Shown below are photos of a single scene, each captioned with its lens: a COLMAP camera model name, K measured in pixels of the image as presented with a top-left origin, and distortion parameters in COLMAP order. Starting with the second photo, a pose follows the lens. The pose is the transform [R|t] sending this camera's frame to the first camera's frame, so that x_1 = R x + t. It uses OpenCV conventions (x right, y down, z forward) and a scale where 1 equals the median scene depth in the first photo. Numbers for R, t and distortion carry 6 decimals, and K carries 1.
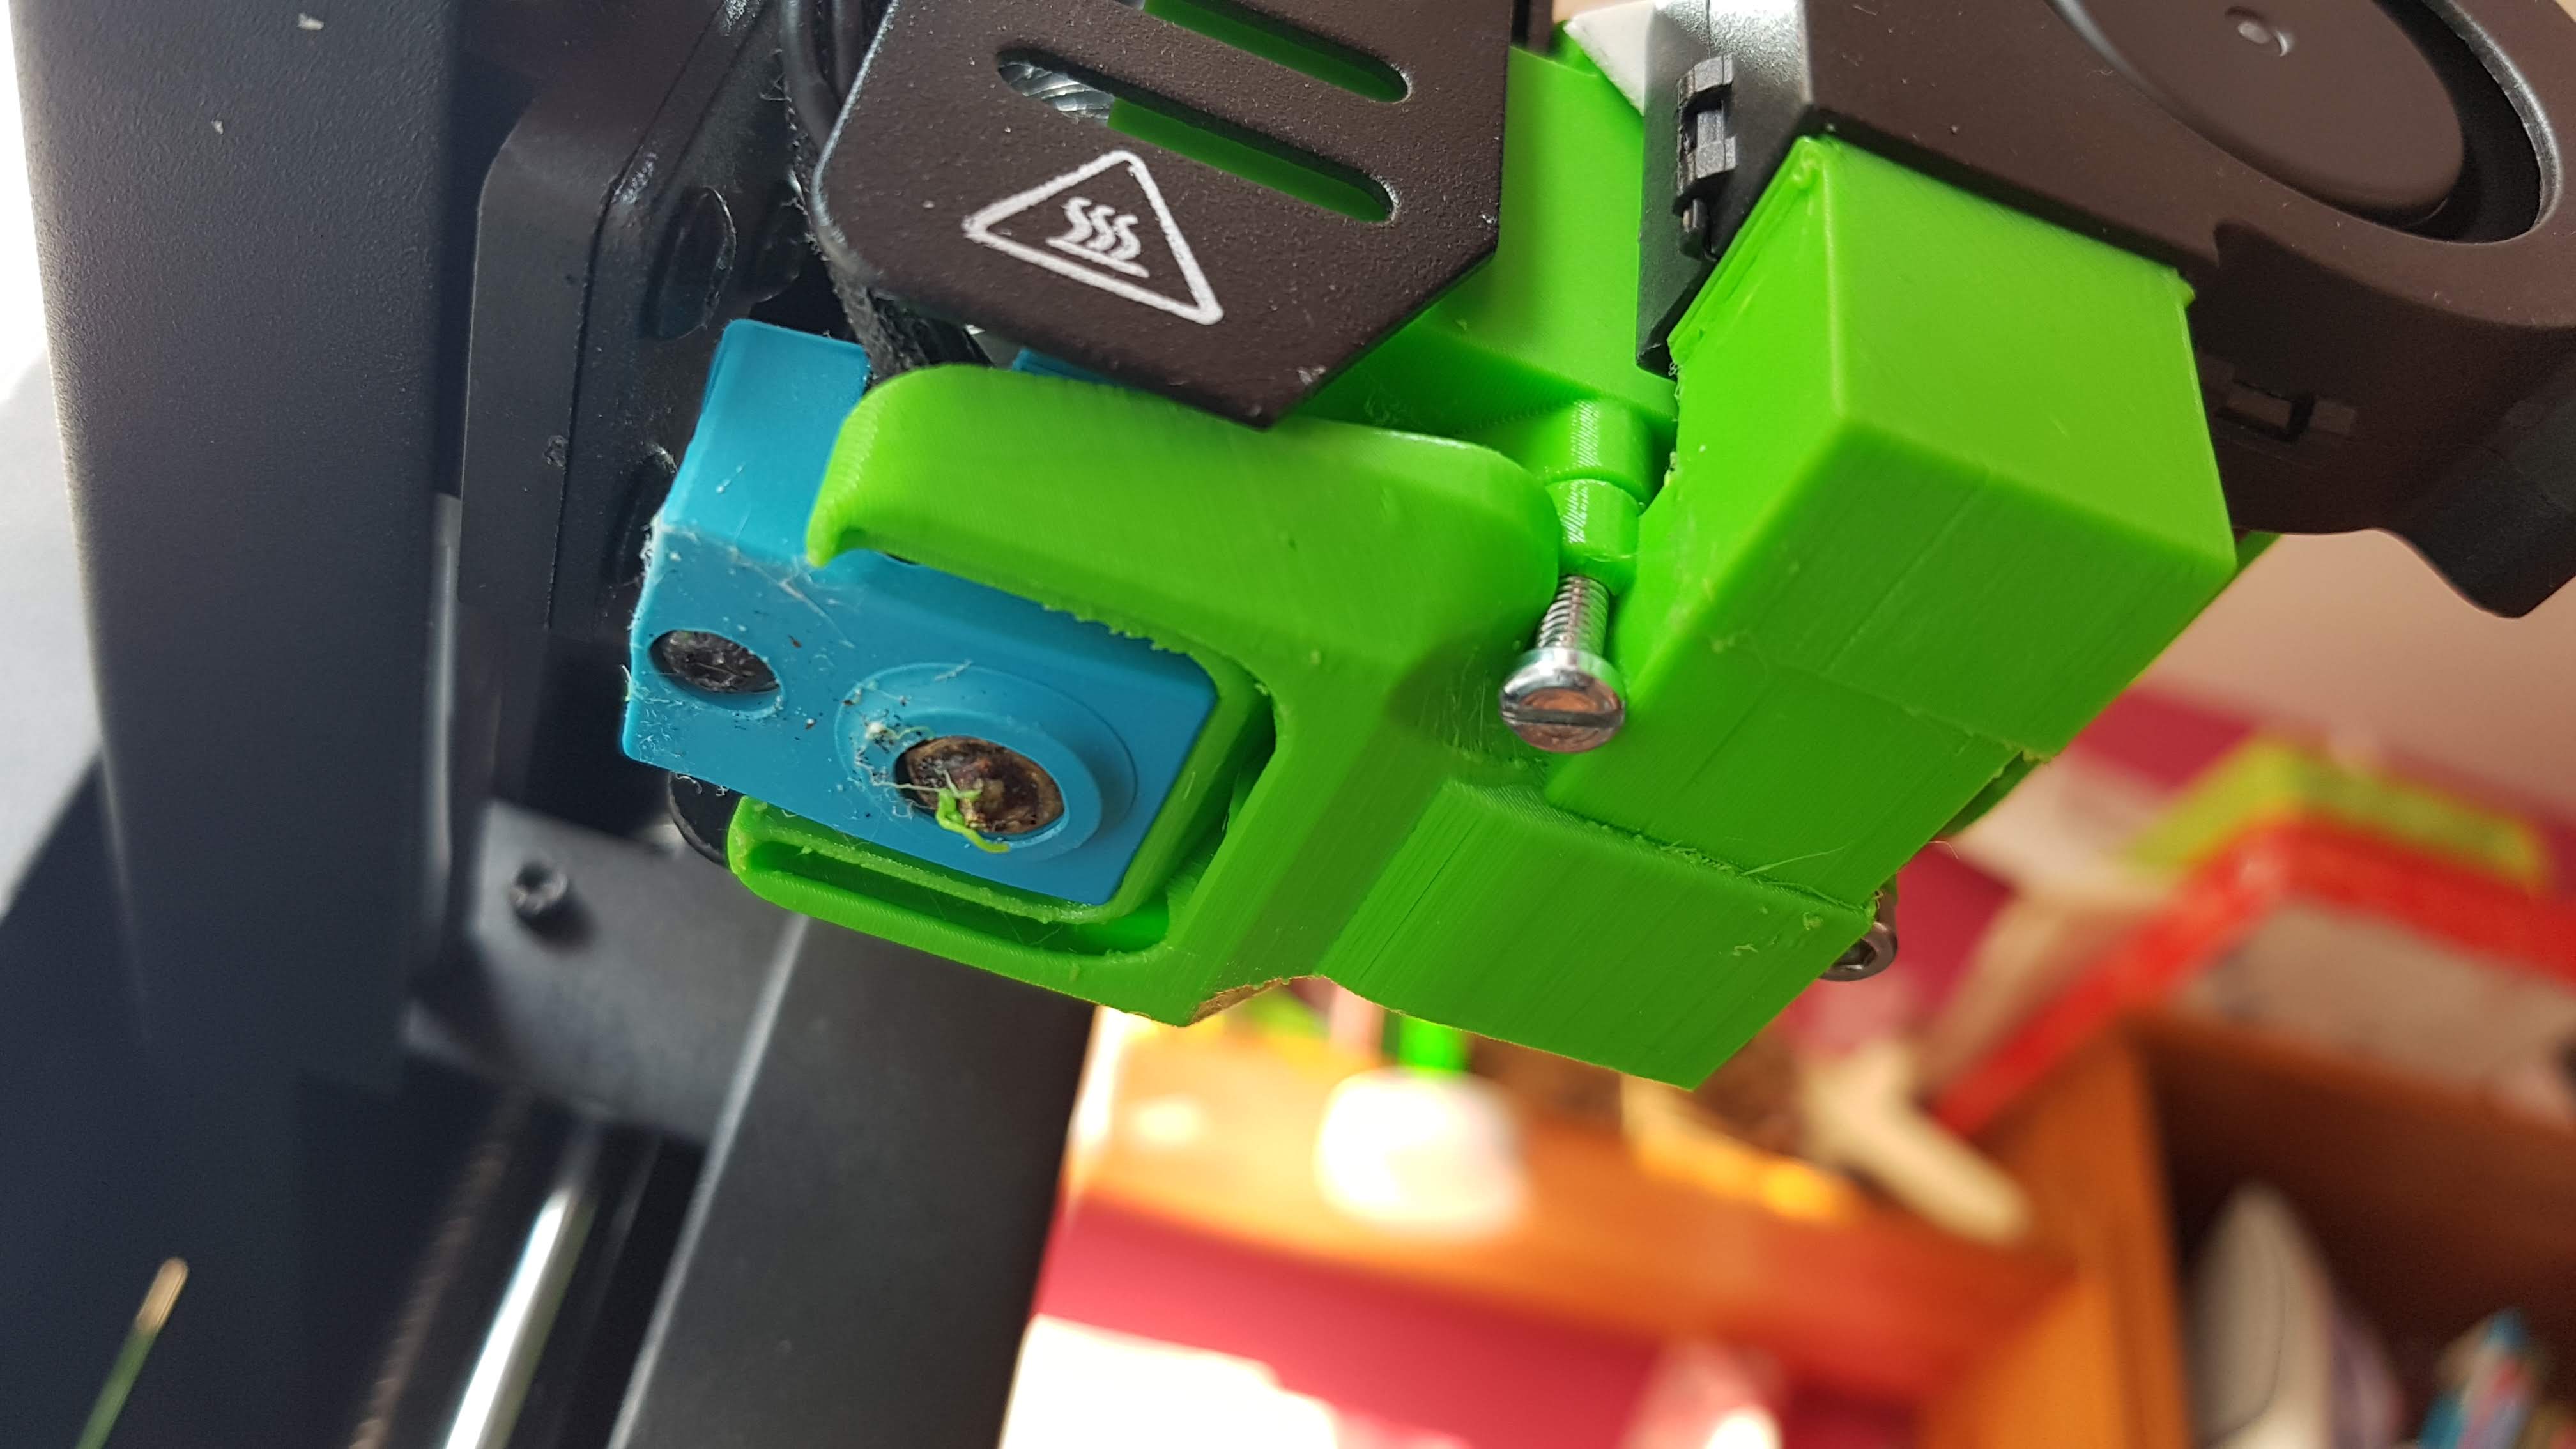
lens RADIAL K [[2211.6, 0, 1288.0], [0, 2211.6, 724.5], [0, 0, 1]] dist [0.001362, -0.070779]
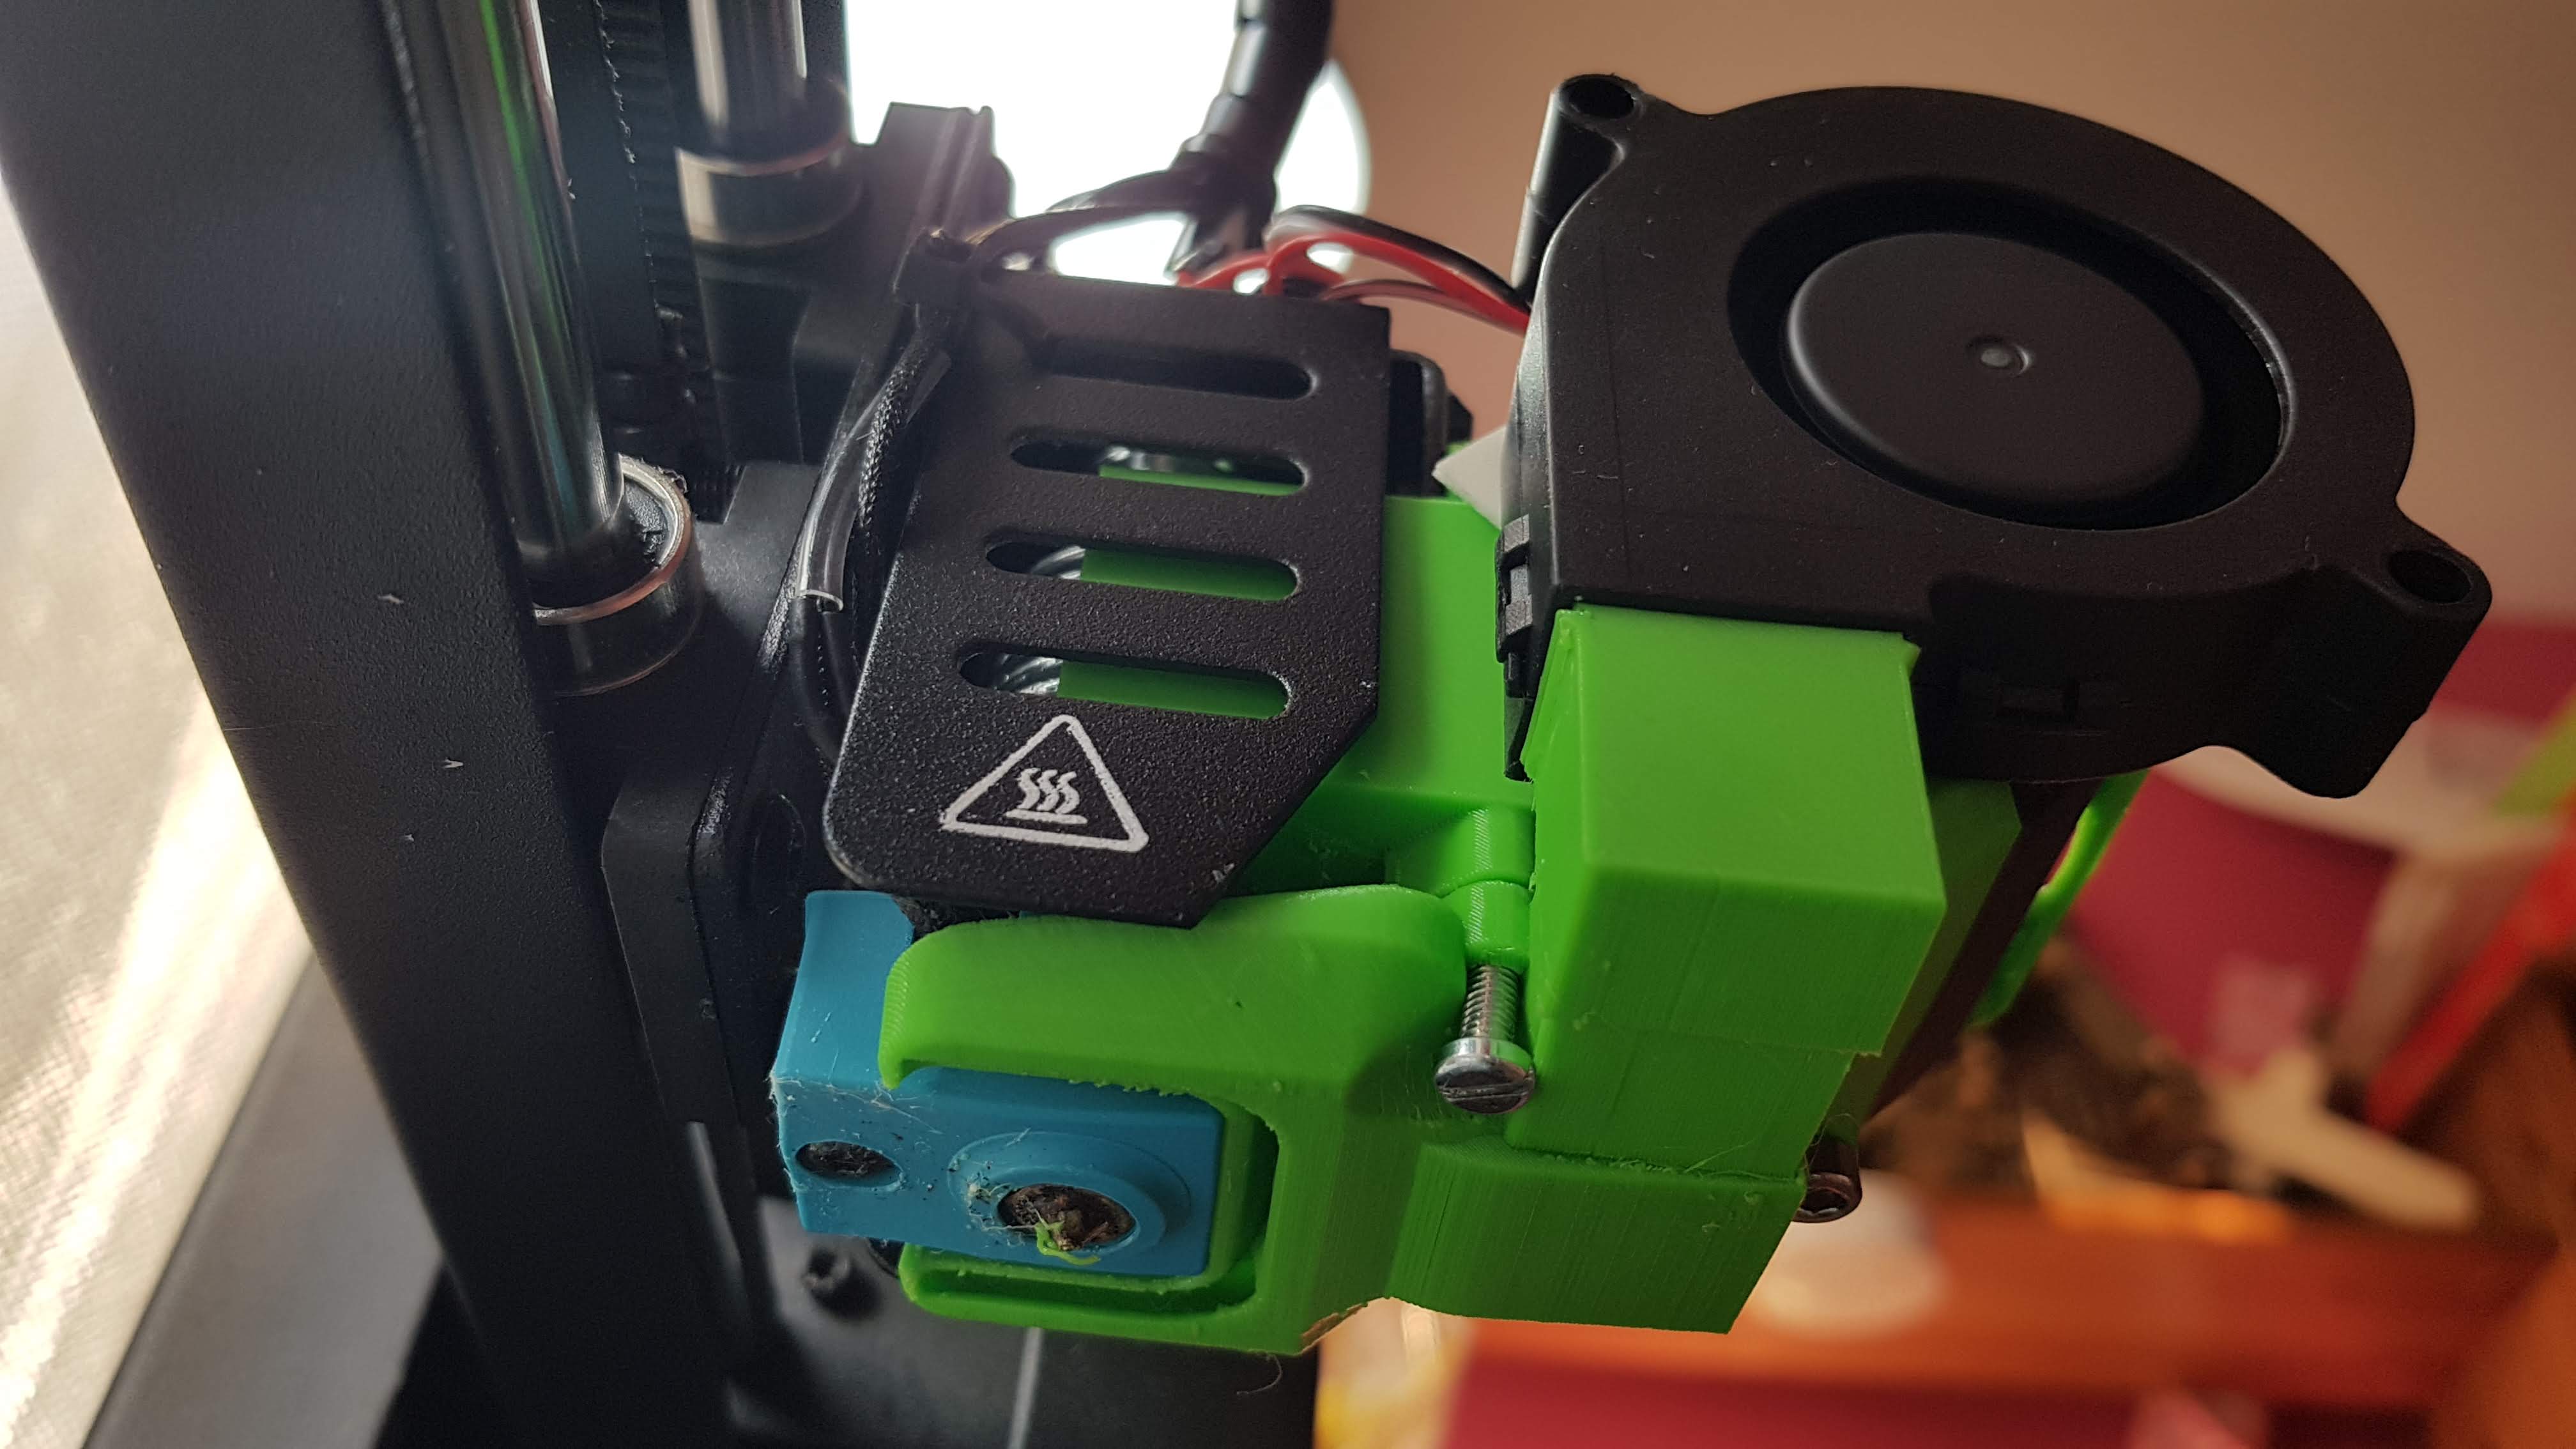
lens RADIAL K [[2183.8, 0, 1288.0], [0, 2183.8, 724.5], [0, 0, 1]] dist [-0.003344, -0.000699]
pose [[0.967120, -0.213681, -0.137914, 0.217442], [0.204230, 0.975686, -0.079548, -0.121947], [0.151558, 0.048766, 0.987245, -0.220644]]
